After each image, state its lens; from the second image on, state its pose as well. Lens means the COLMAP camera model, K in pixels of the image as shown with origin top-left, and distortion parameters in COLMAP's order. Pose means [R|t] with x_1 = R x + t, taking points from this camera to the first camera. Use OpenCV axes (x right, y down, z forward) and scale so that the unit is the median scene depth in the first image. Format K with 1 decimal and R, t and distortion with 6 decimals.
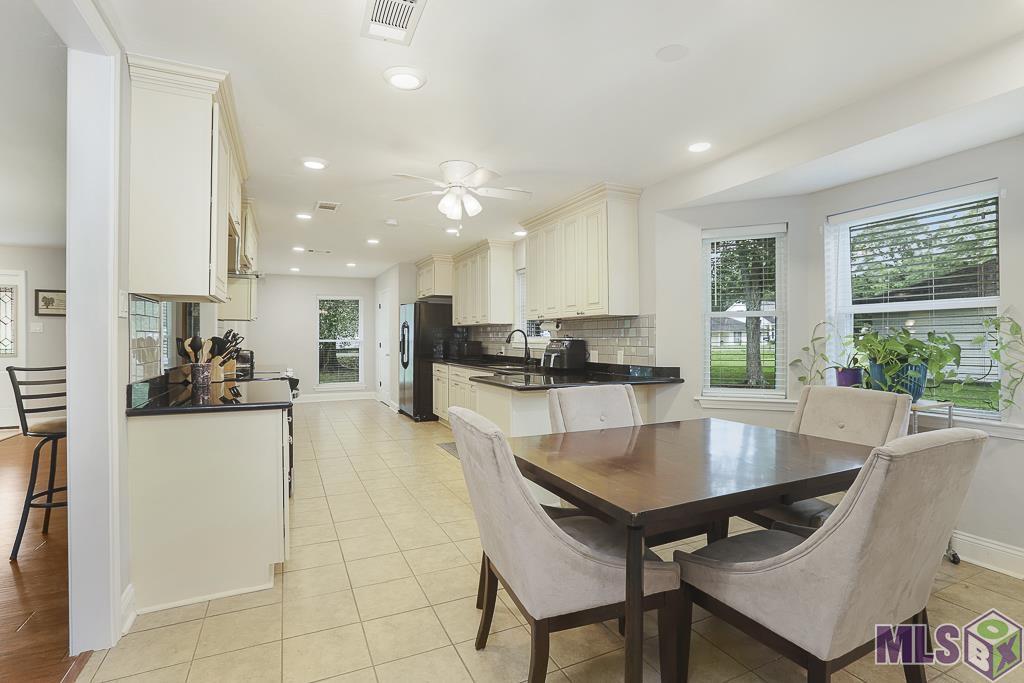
lens RADIAL K [[477.5, 0, 516.9], [0, 477.5, 340.5], [0, 0, 1]] dist [-0.000692, 0.000260]
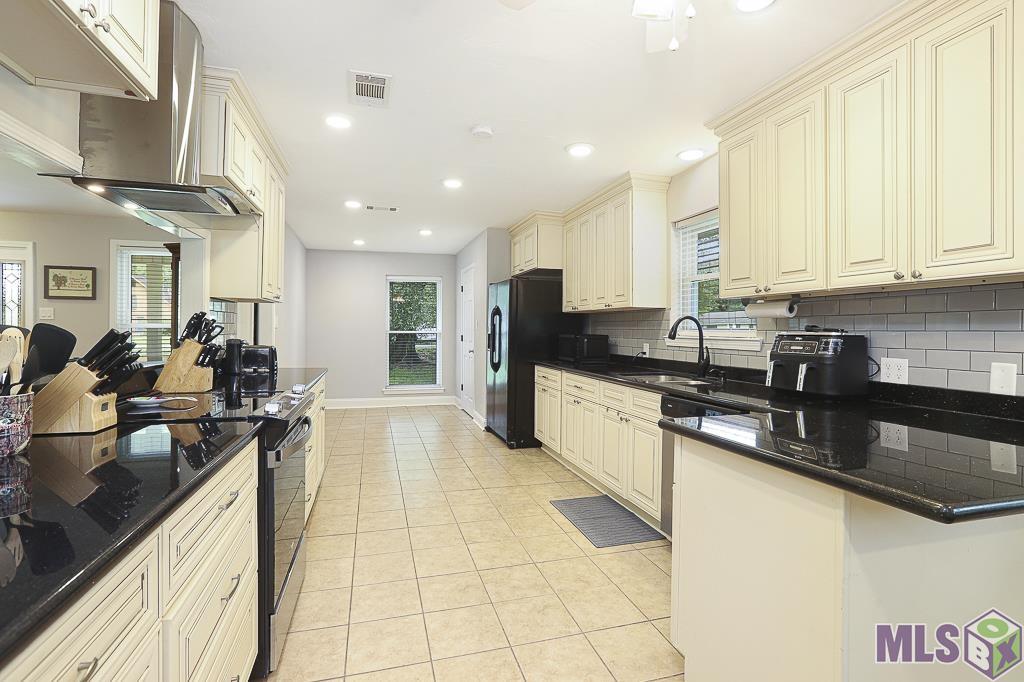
lens RADIAL K [[477.5, 0, 518.8], [0, 477.5, 335.8], [0, 0, 1]] dist [-0.000692, 0.000260]
pose [[0.987214, 0.008509, -0.159174, -0.090704], [-0.007140, 0.999932, 0.009173, -0.002260], [0.159241, -0.007919, 0.987208, 0.315000]]
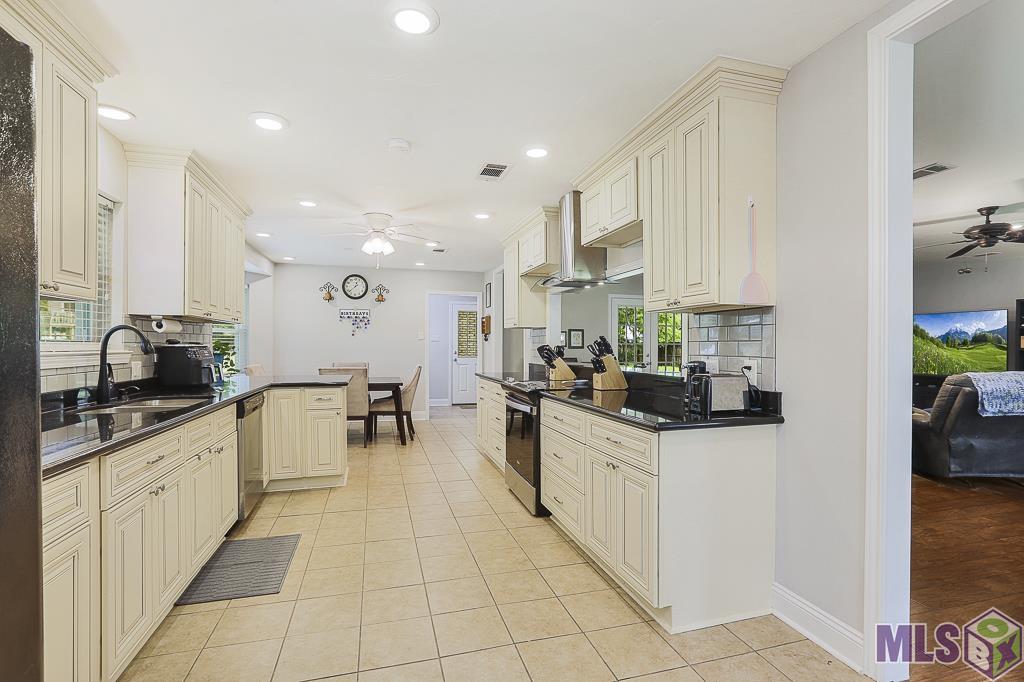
lens RADIAL K [[477.5, 0, 508.3], [0, 477.5, 342.9], [0, 0, 1]] dist [-0.000692, 0.000260]
pose [[-0.983031, -0.000962, 0.183437, -0.365803], [-0.001458, 0.999996, -0.002569, -0.004237], [-0.183434, -0.002793, -0.983028, 1.130114]]
